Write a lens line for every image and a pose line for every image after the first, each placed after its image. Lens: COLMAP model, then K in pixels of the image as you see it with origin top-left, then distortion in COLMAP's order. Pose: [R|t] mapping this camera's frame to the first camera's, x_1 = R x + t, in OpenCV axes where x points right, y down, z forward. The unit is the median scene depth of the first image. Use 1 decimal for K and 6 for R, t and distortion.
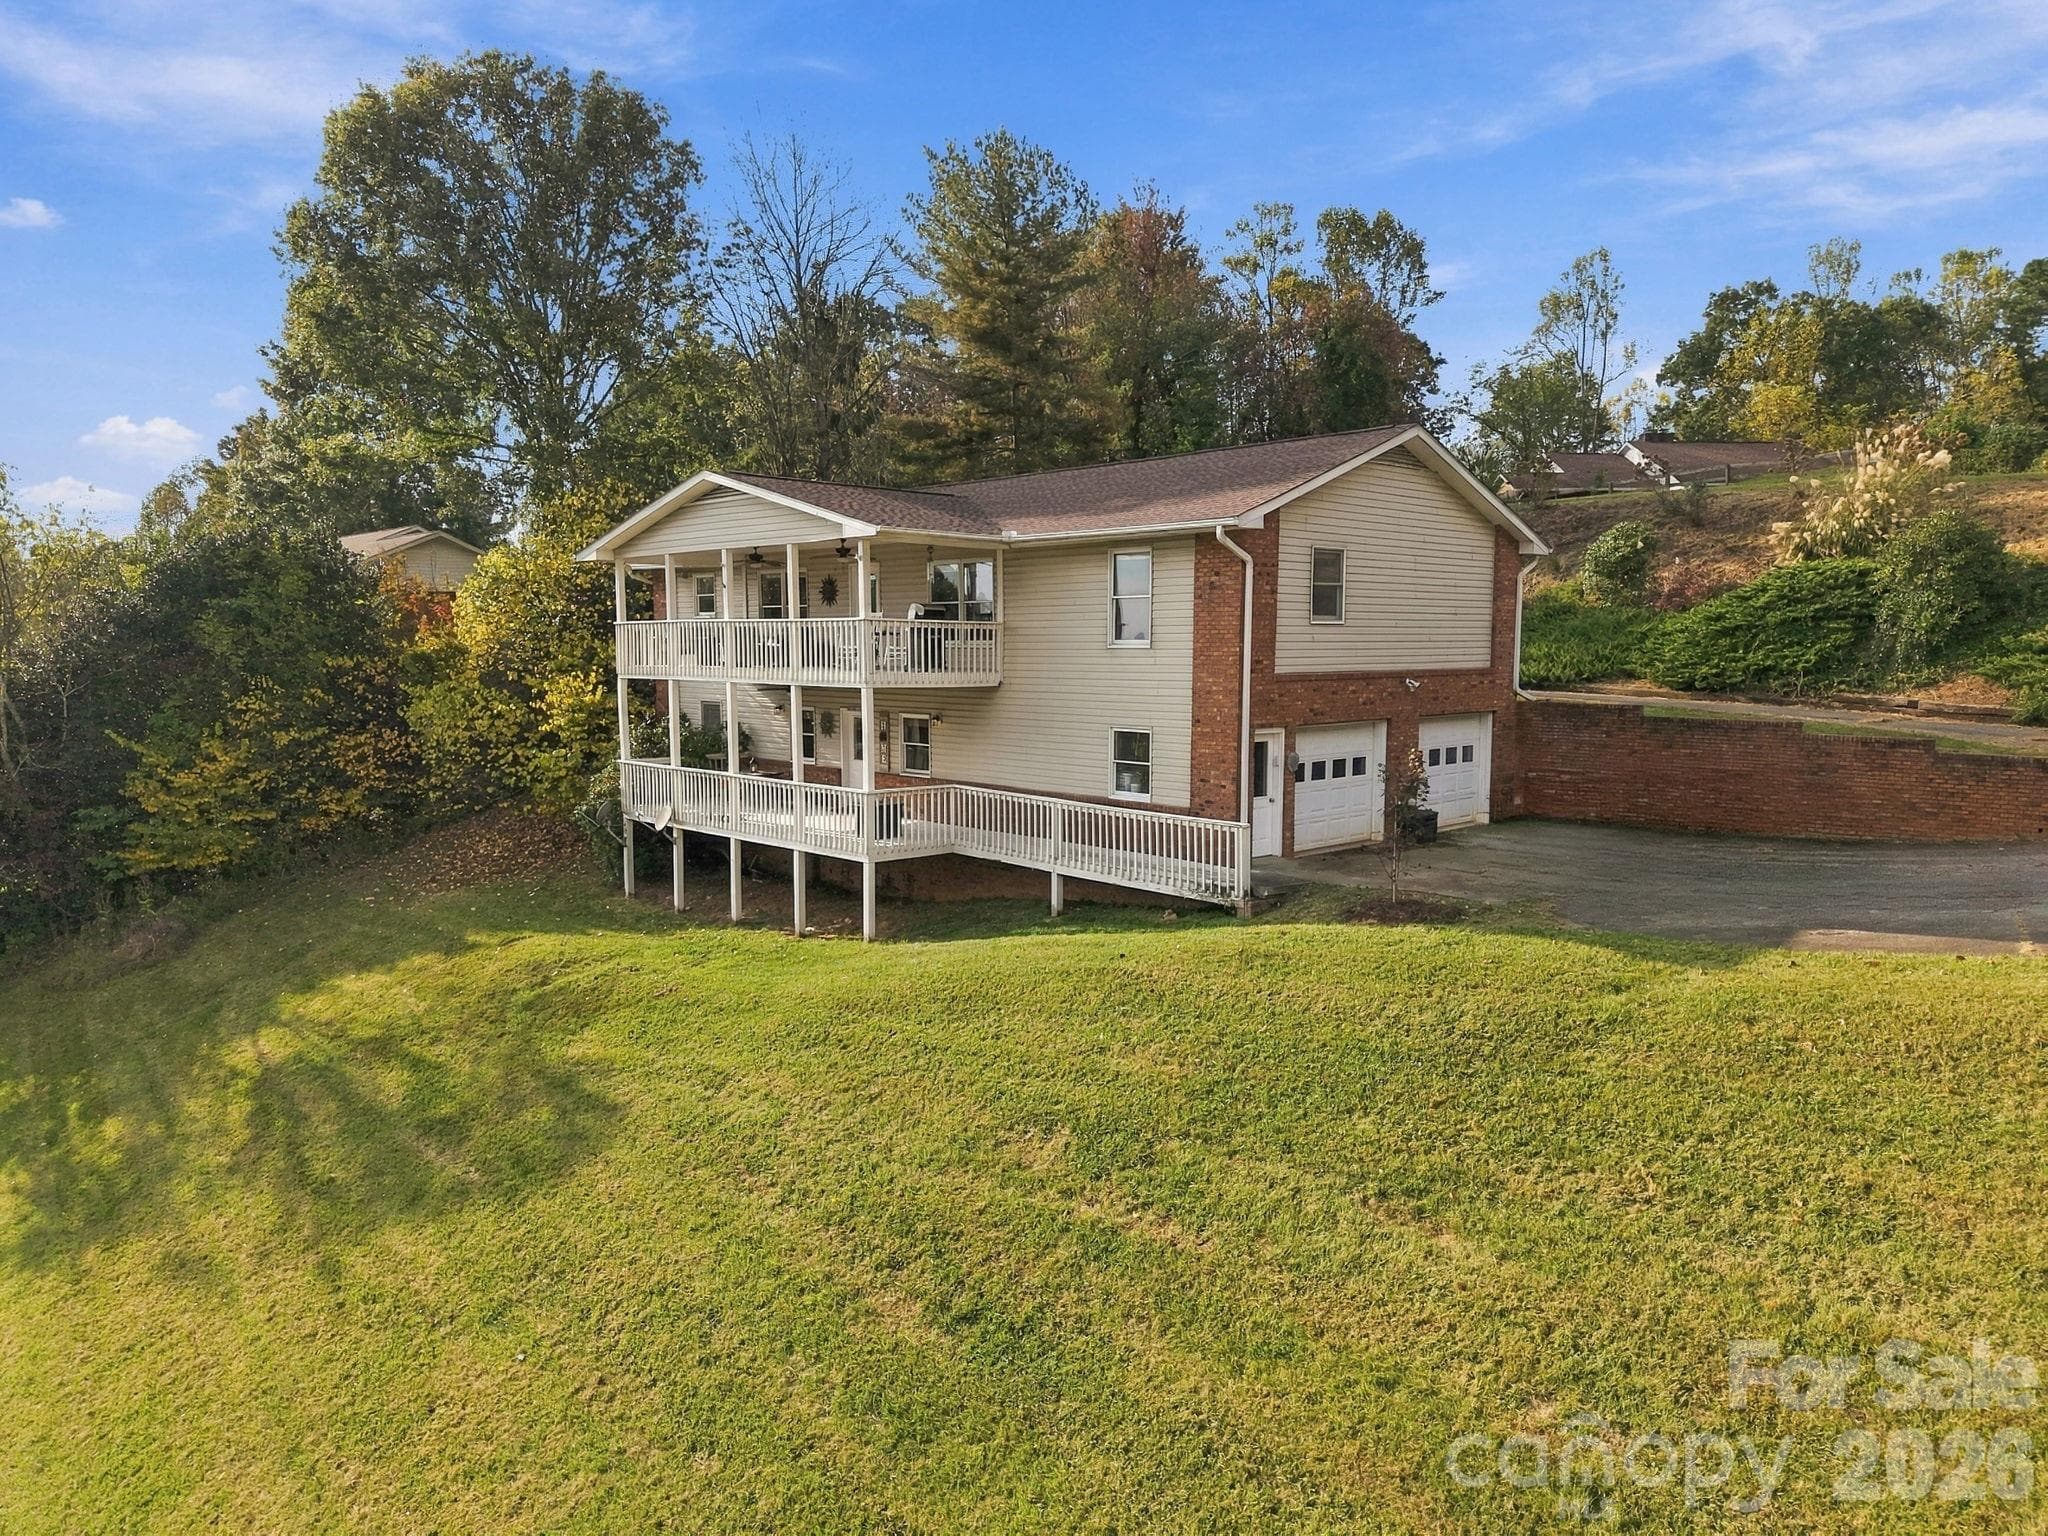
lens RADIAL K [[1352.2, 0, 1016.3], [0, 1352.2, 768.1], [0, 0, 1]] dist [0.021975, -0.001289]
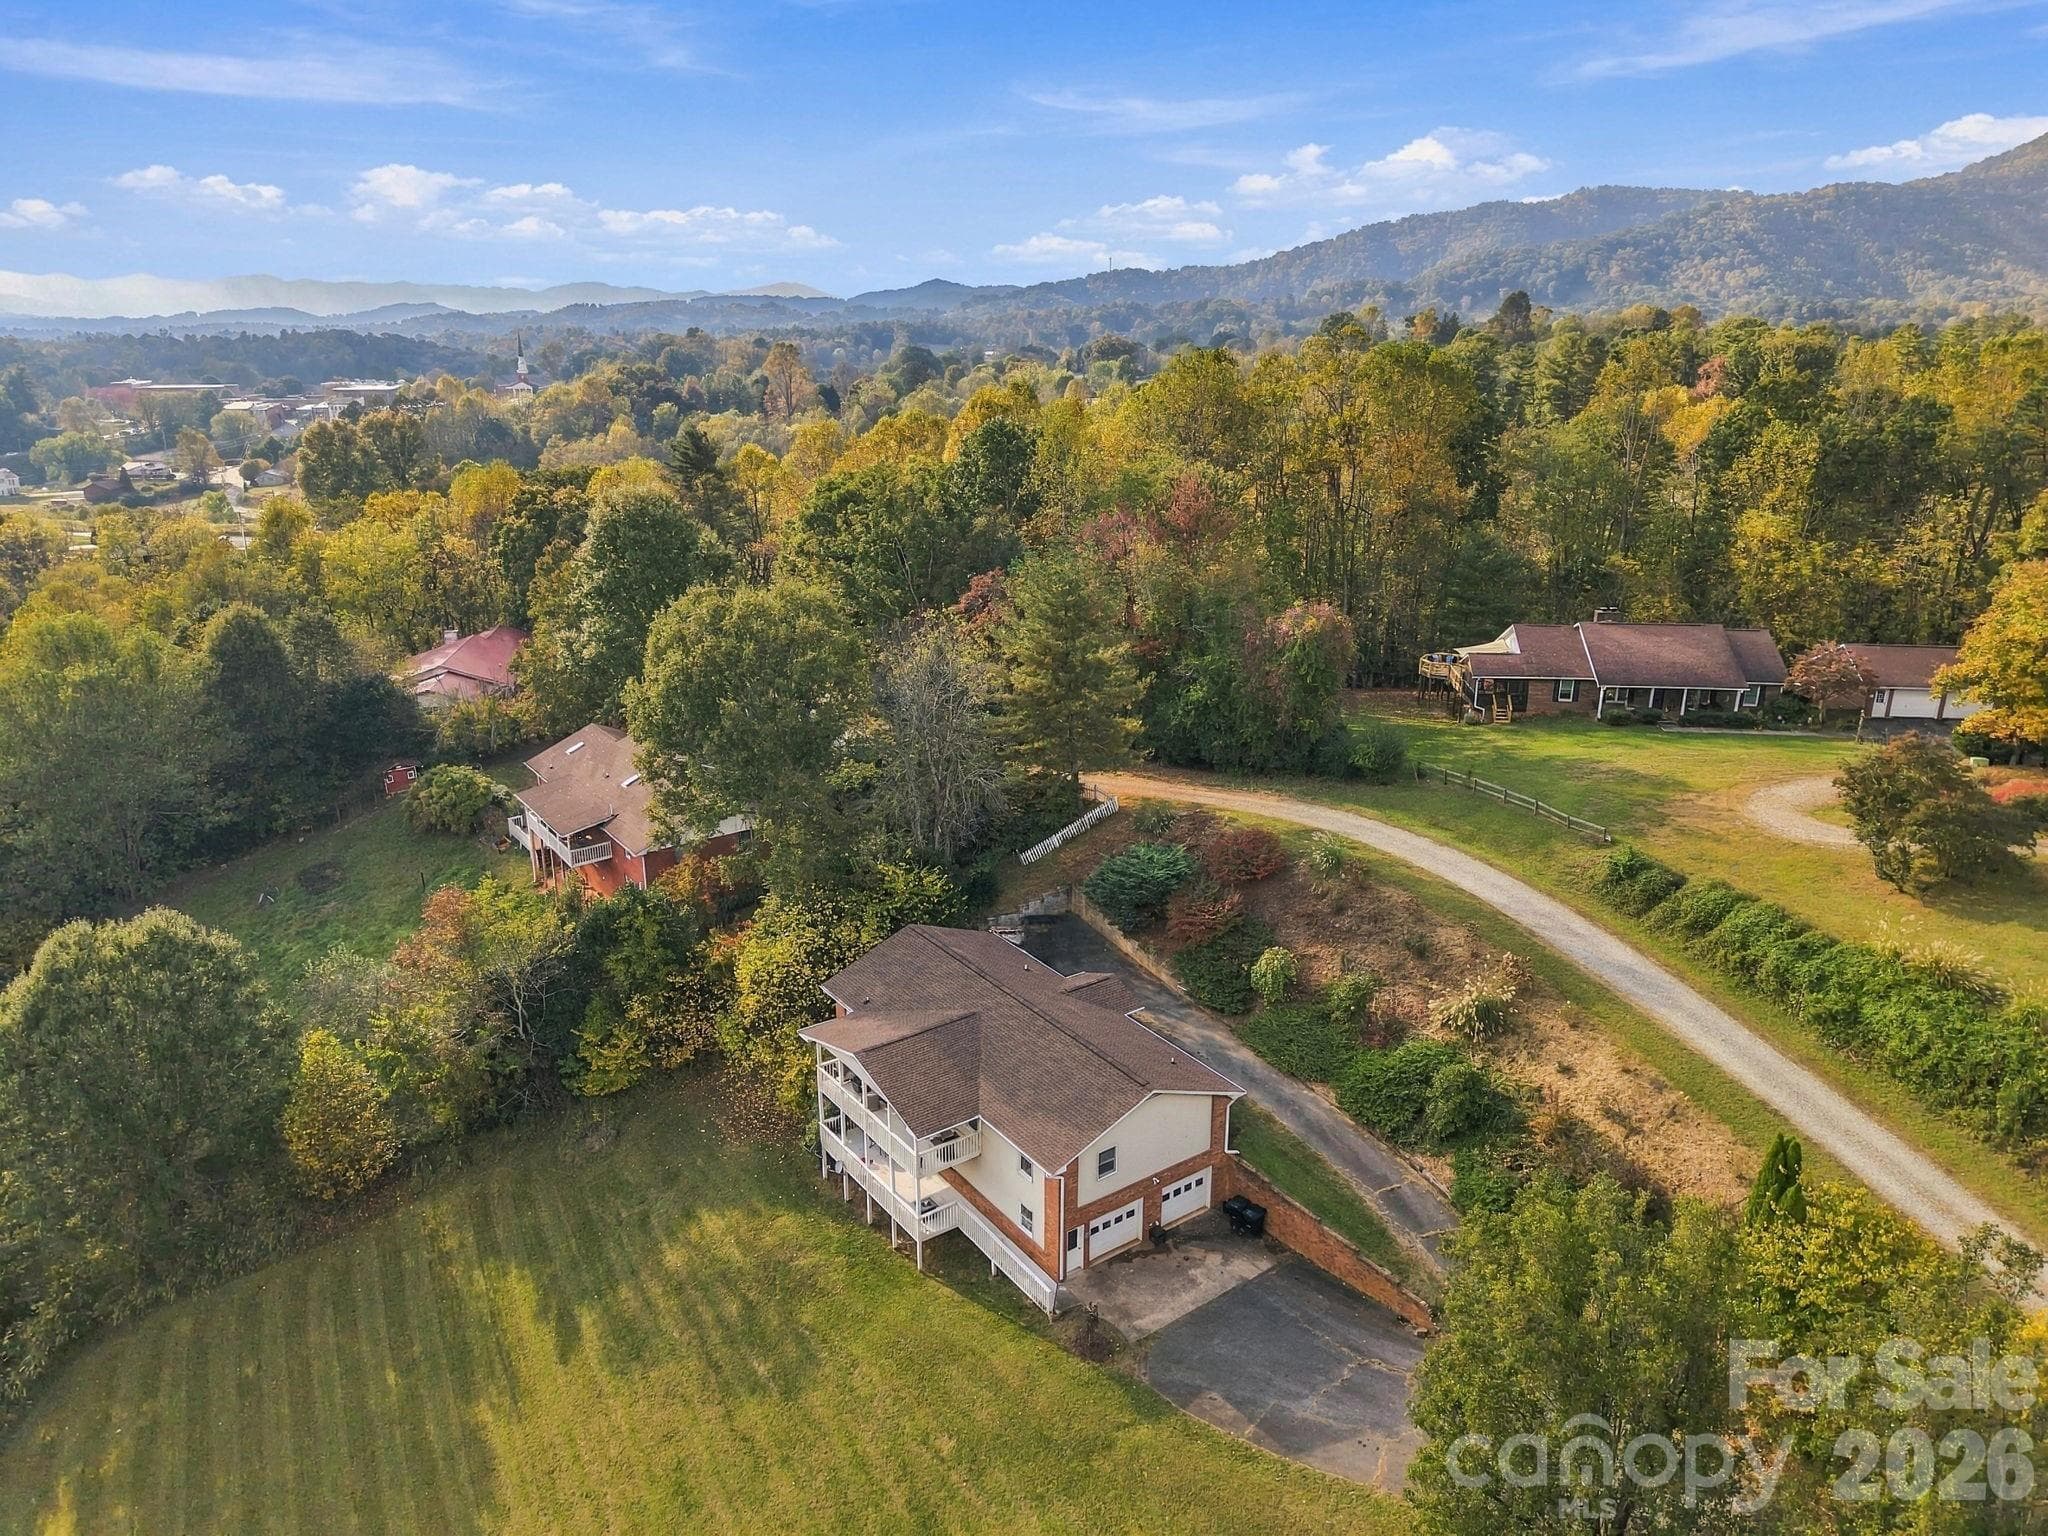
lens RADIAL K [[1352.2, 0, 1026.2], [0, 1352.2, 775.5], [0, 0, 1]] dist [0.021975, -0.001289]
pose [[0.990158, 0.042155, -0.133453, 0.366902], [-0.012778, 0.976806, 0.213745, -1.266440], [0.139368, -0.209937, 0.967731, -1.142538]]
